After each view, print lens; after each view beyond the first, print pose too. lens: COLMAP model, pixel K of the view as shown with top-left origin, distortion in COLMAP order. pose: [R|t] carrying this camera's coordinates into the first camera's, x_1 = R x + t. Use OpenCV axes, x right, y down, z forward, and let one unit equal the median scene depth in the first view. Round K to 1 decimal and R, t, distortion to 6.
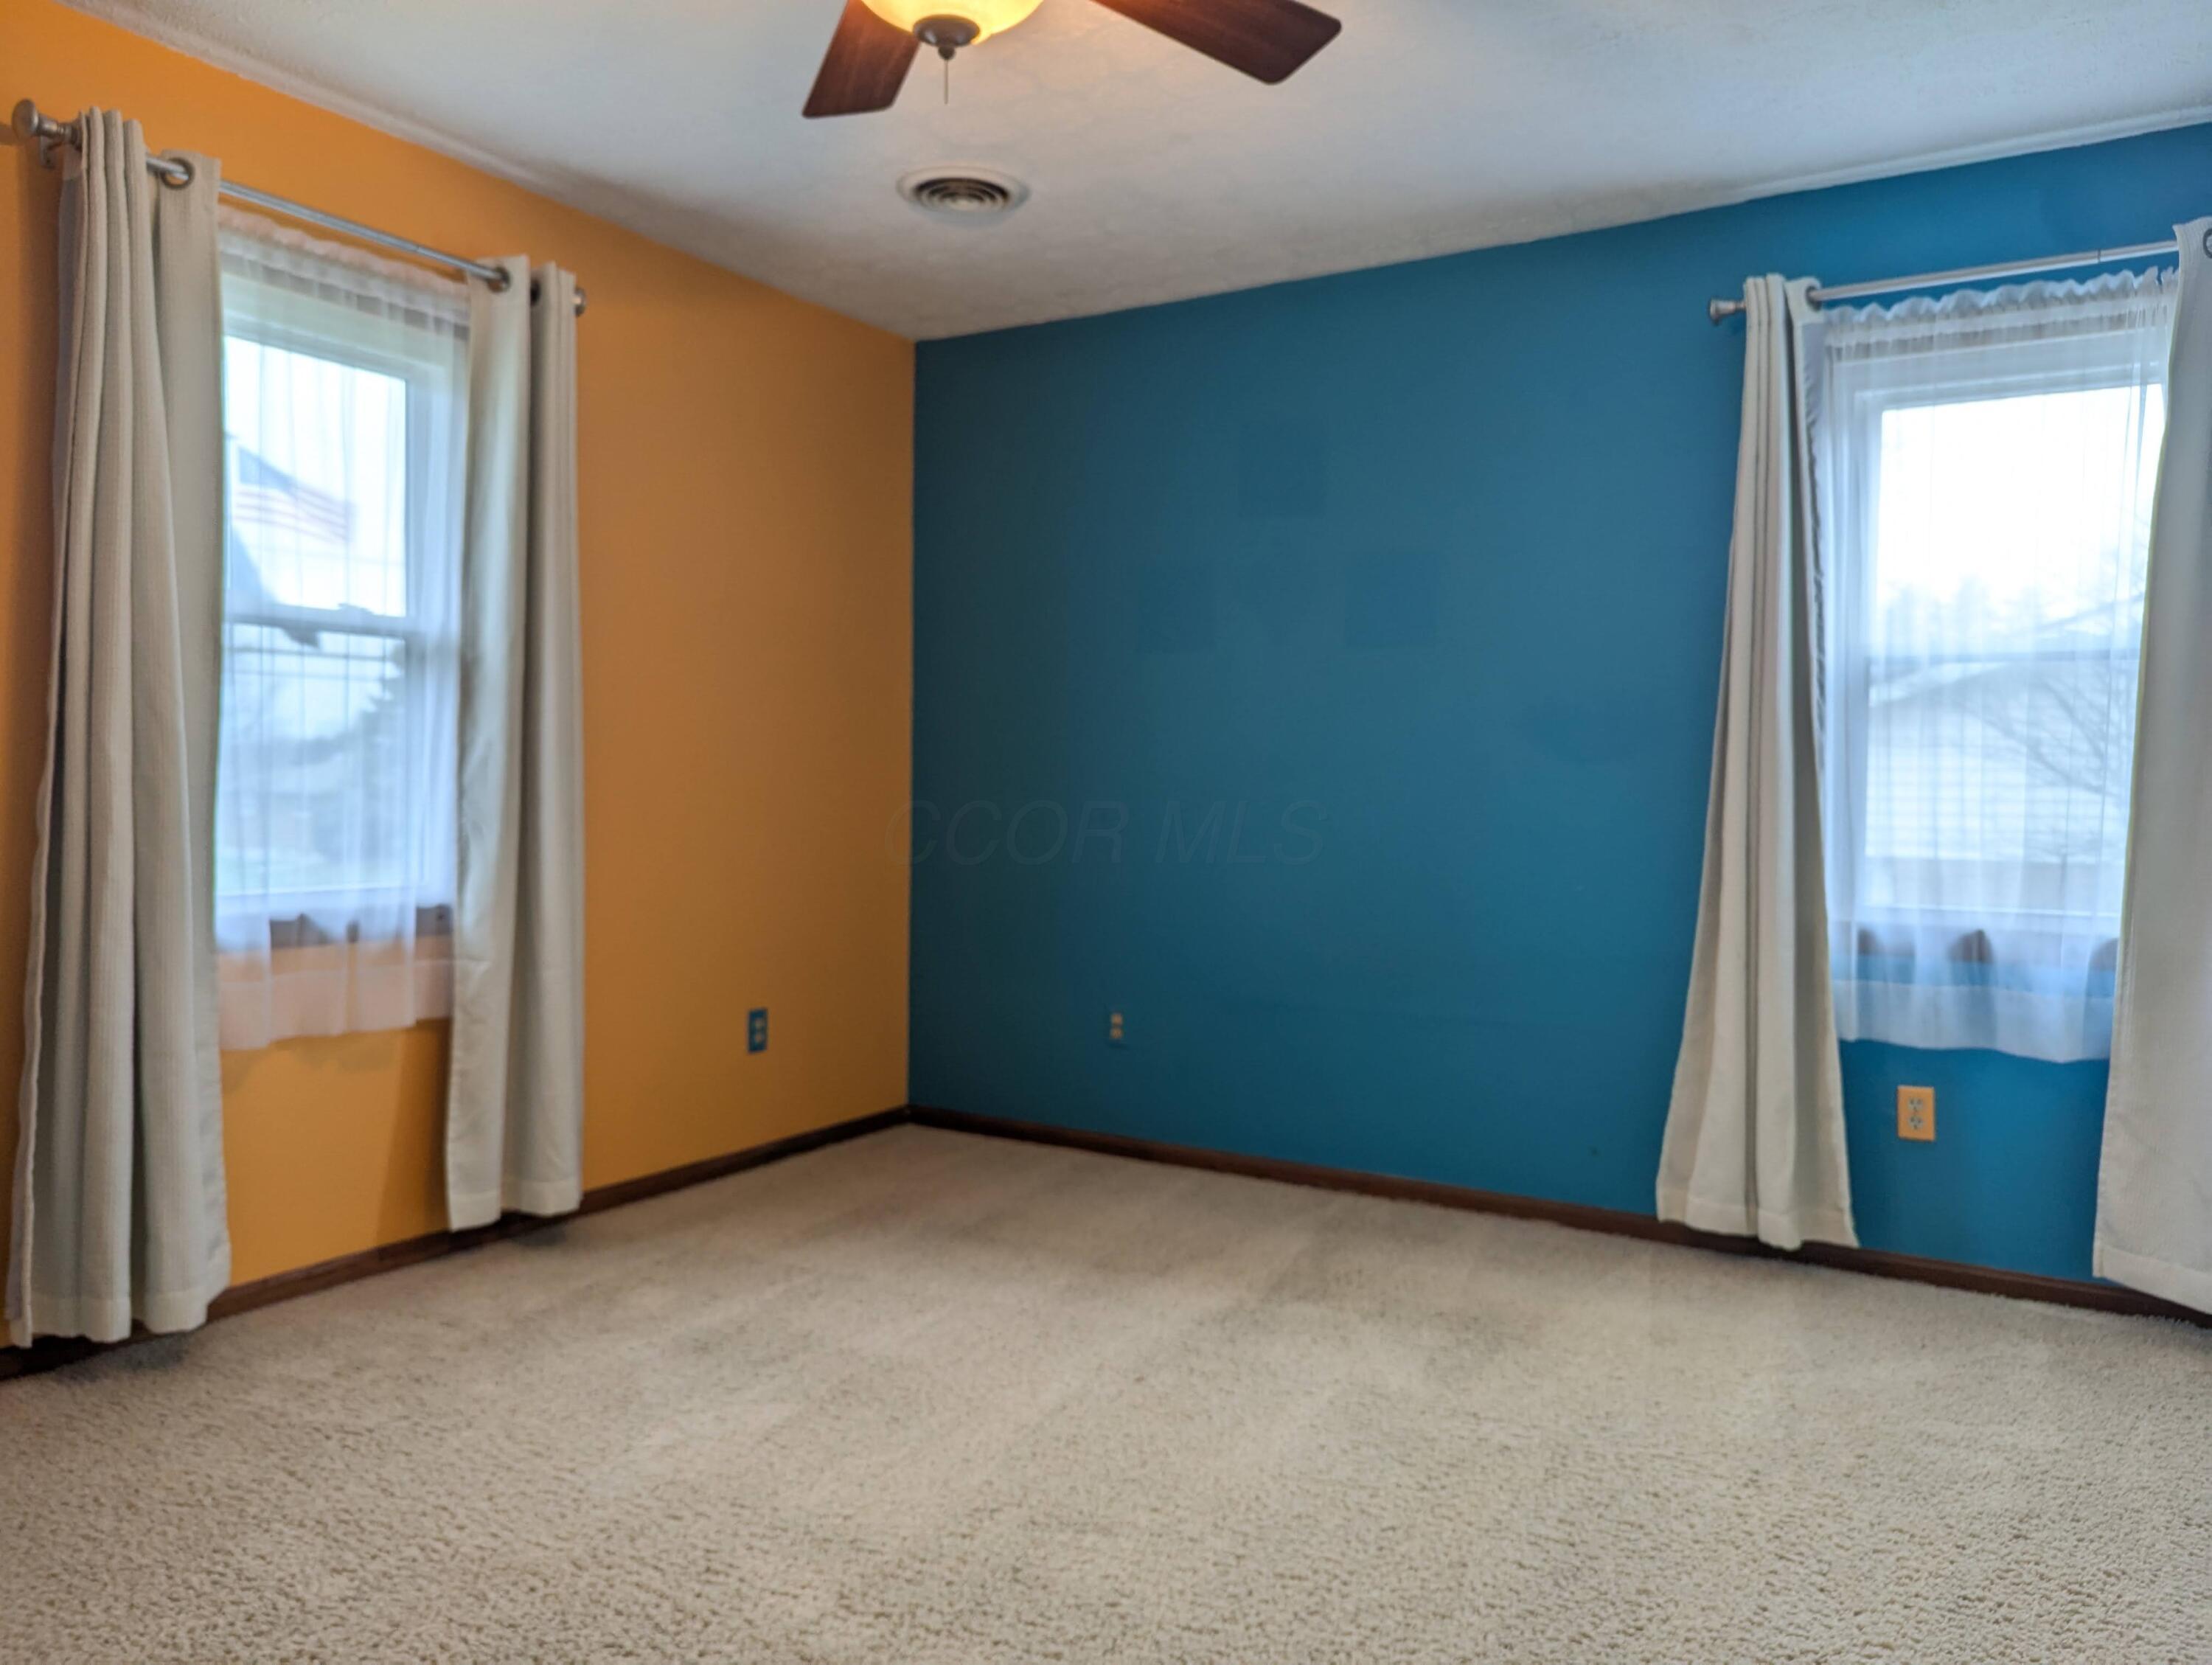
lens RADIAL K [[1575.7, 0, 1106.0], [0, 1575.7, 832.5], [0, 0, 1]] dist [0.006614, 0.002857]
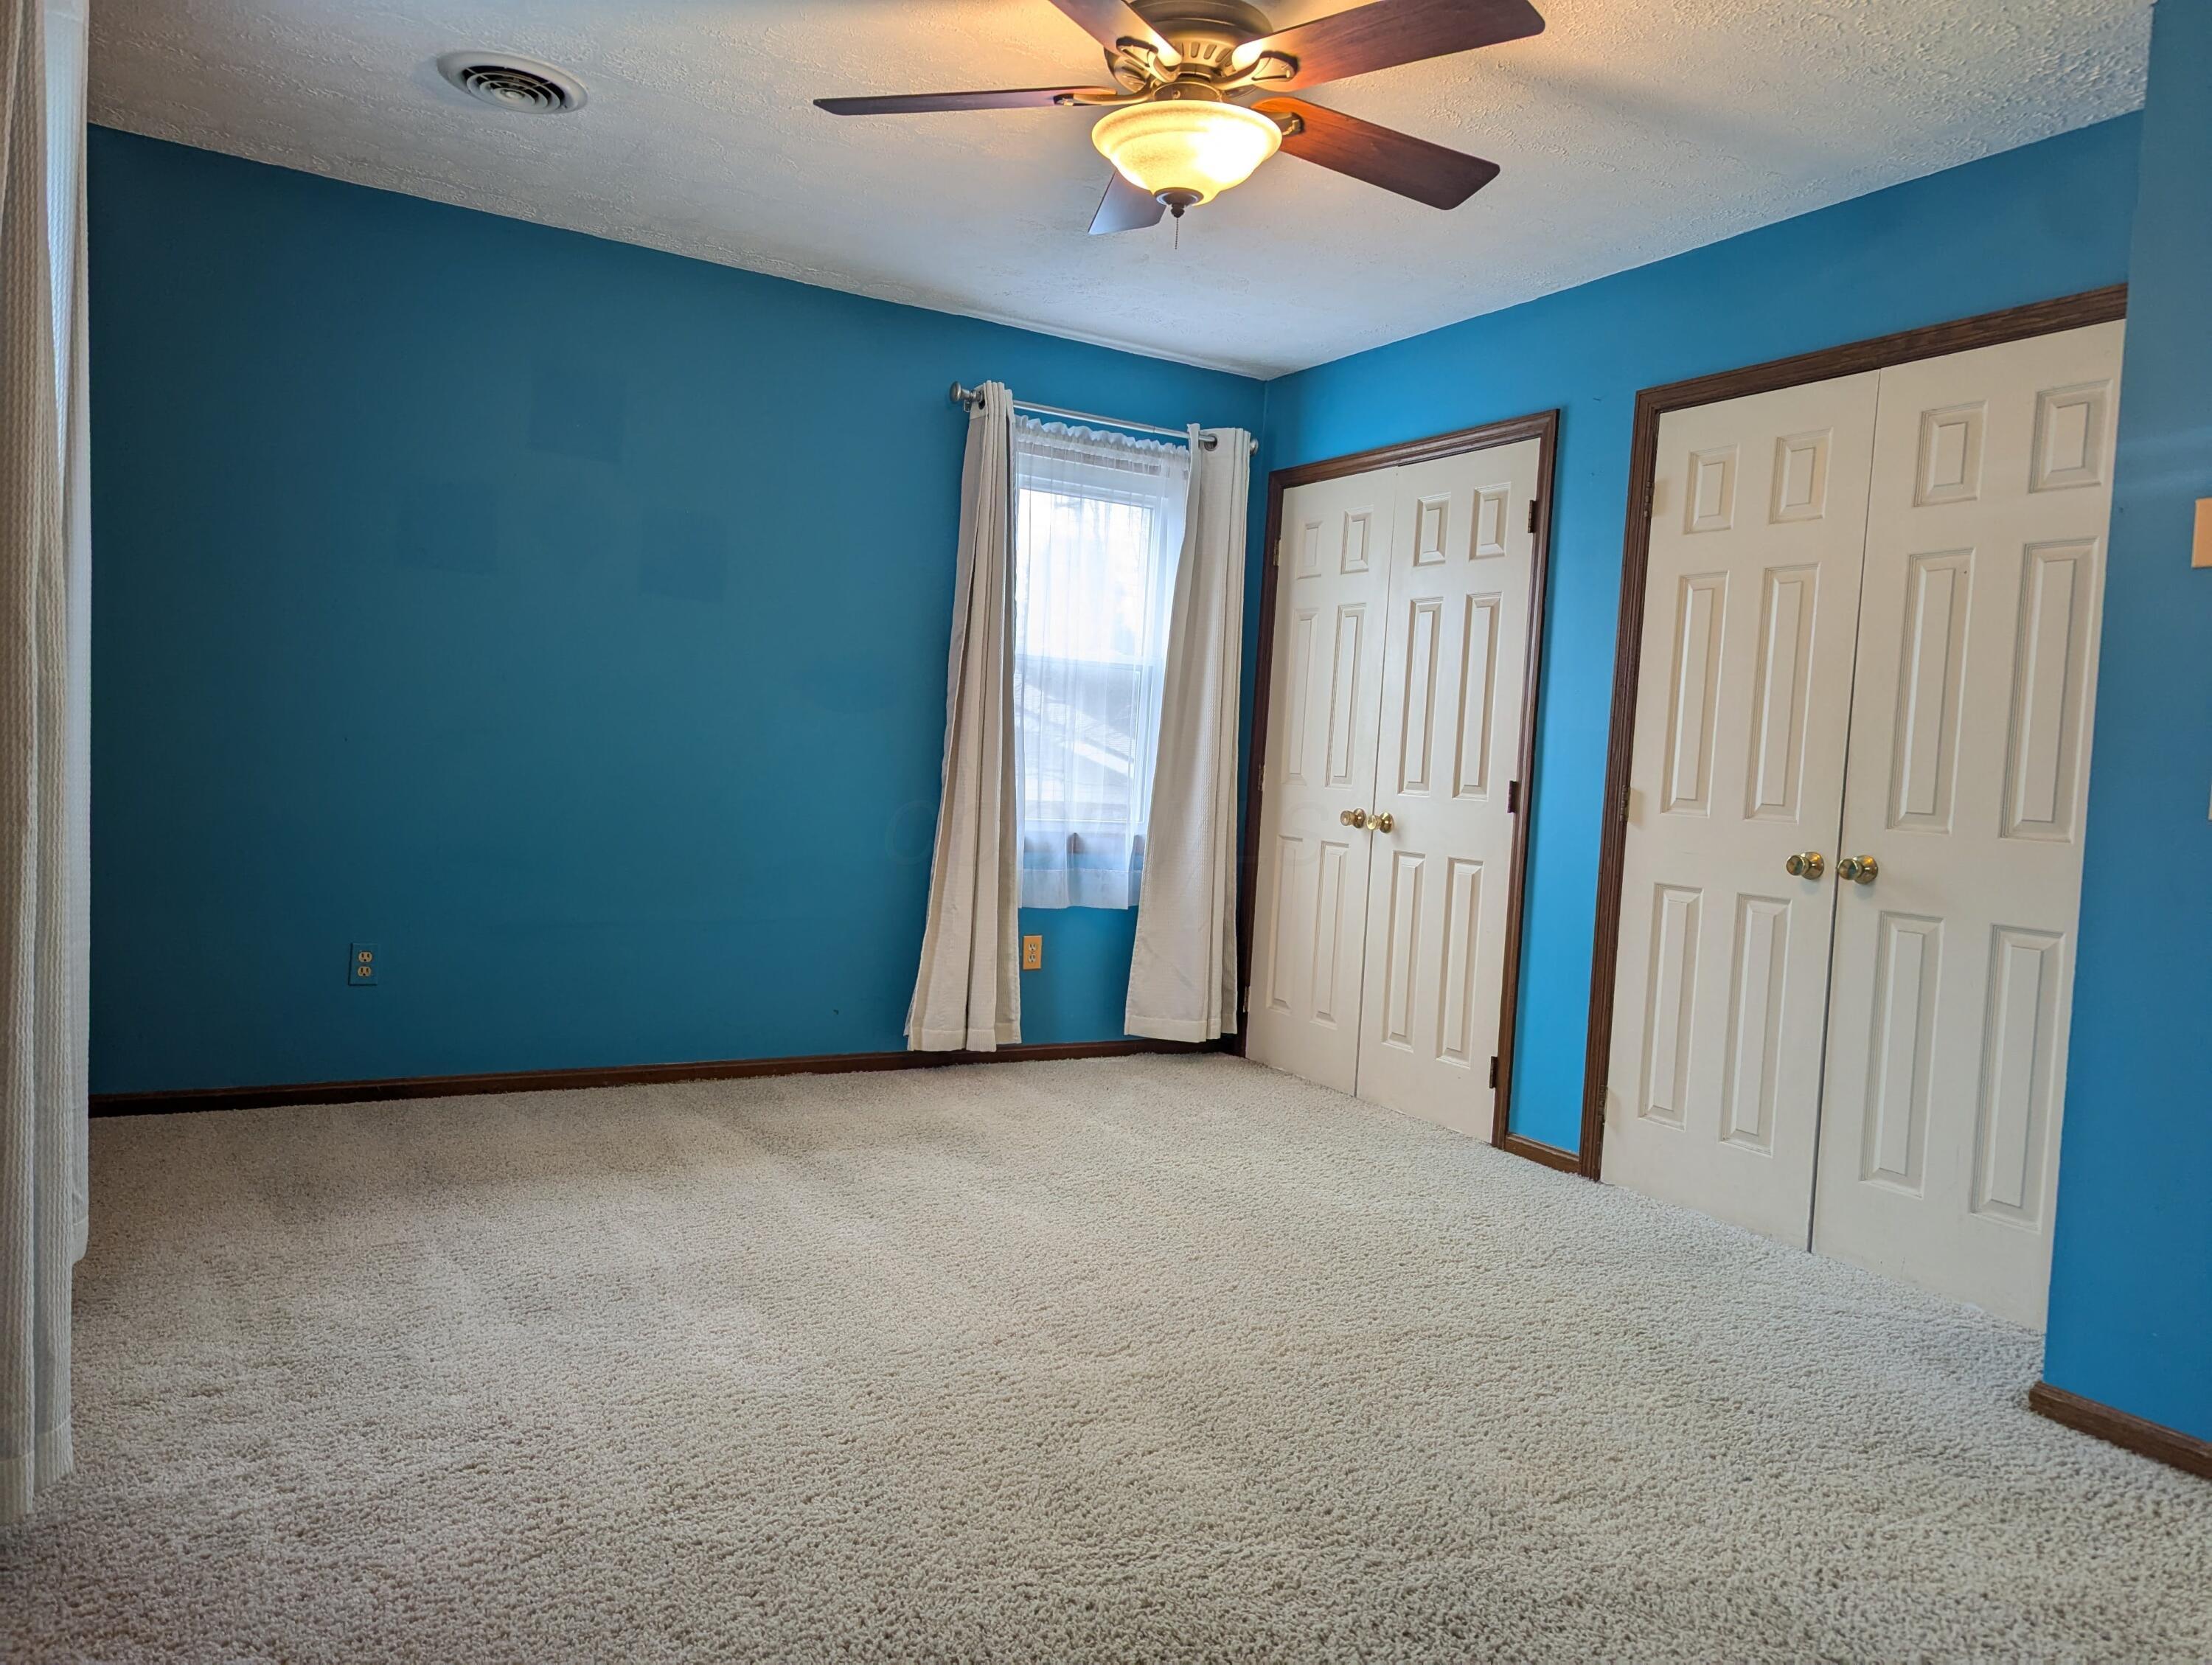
lens RADIAL K [[1534.7, 0, 1106.0], [0, 1534.7, 832.5], [0, 0, 1]] dist [0.005330, 0.000914]
pose [[0.481060, -0.029865, 0.876179, -0.796909], [-0.021153, 0.998733, 0.045656, -0.010194], [-0.876432, -0.040497, 0.479819, 0.234271]]
